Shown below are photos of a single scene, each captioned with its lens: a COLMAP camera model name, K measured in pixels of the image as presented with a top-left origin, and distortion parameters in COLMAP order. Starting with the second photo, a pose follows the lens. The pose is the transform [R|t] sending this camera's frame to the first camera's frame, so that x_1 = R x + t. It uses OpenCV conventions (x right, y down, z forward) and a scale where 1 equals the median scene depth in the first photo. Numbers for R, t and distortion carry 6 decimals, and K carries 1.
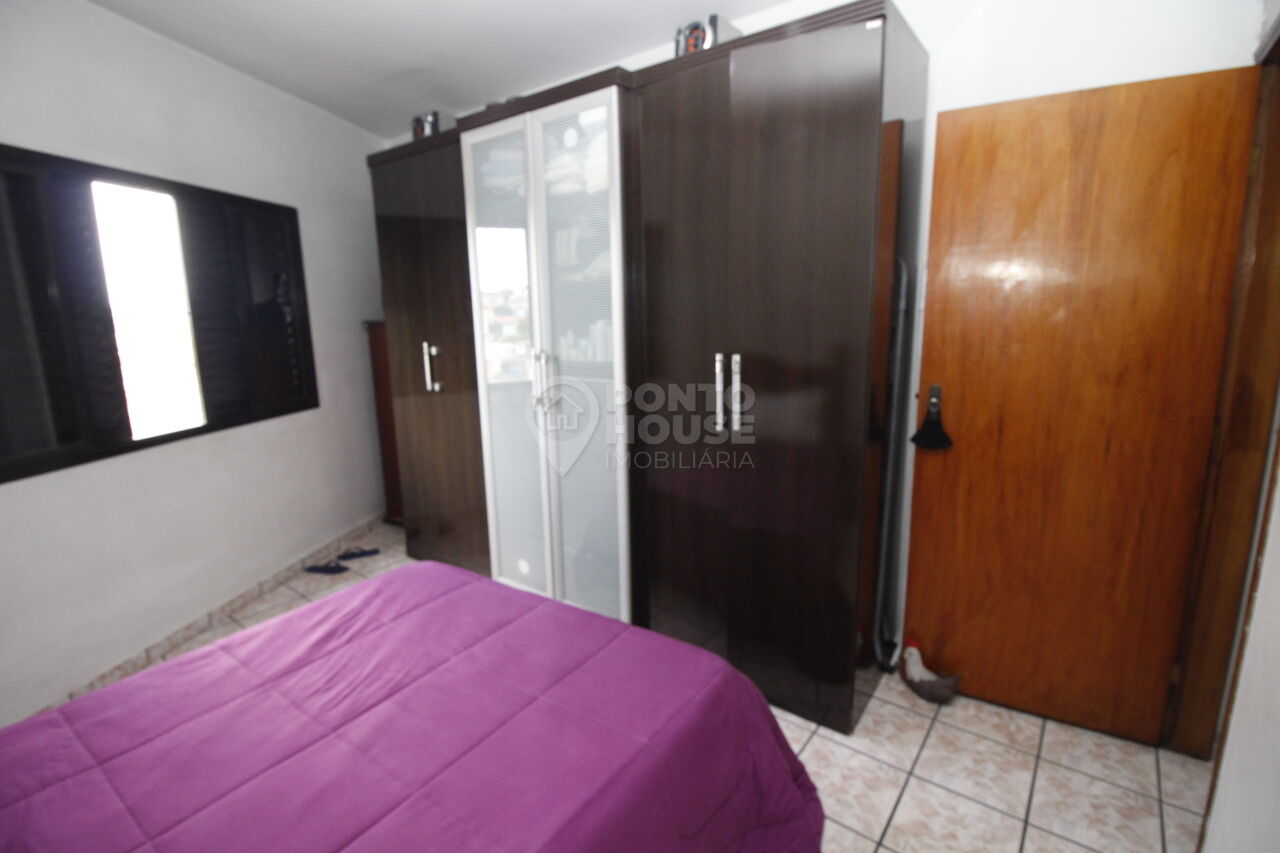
lens RADIAL K [[599.3, 0, 634.3], [0, 599.3, 423.7], [0, 0, 1]] dist [-0.003819, -0.000413]
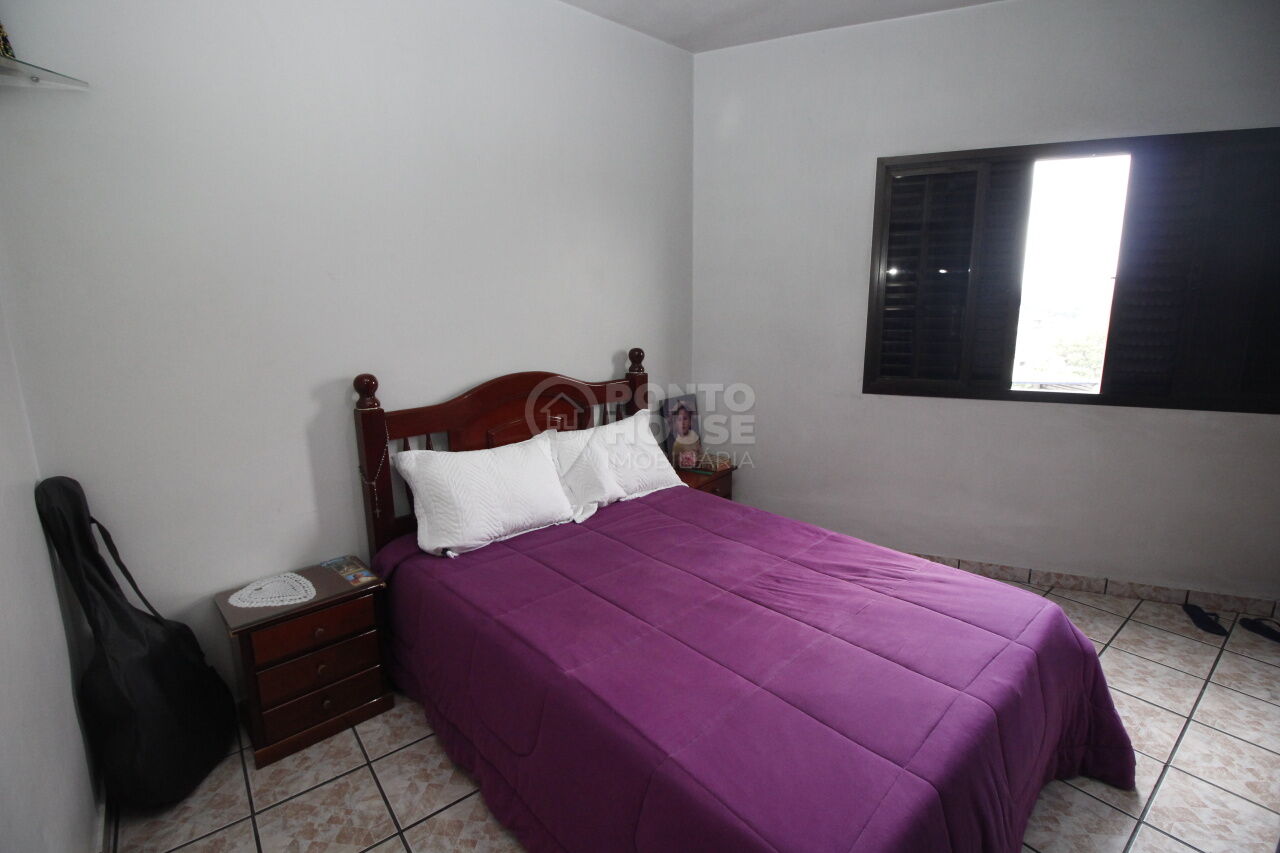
lens RADIAL K [[599.3, 0, 634.3], [0, 599.3, 423.7], [0, 0, 1]] dist [-0.003819, -0.000413]
pose [[-0.204054, 0.241766, -0.948636, 0.378019], [-0.177834, 0.943748, 0.278773, -0.095622], [0.962672, 0.225585, -0.149581, 0.465165]]
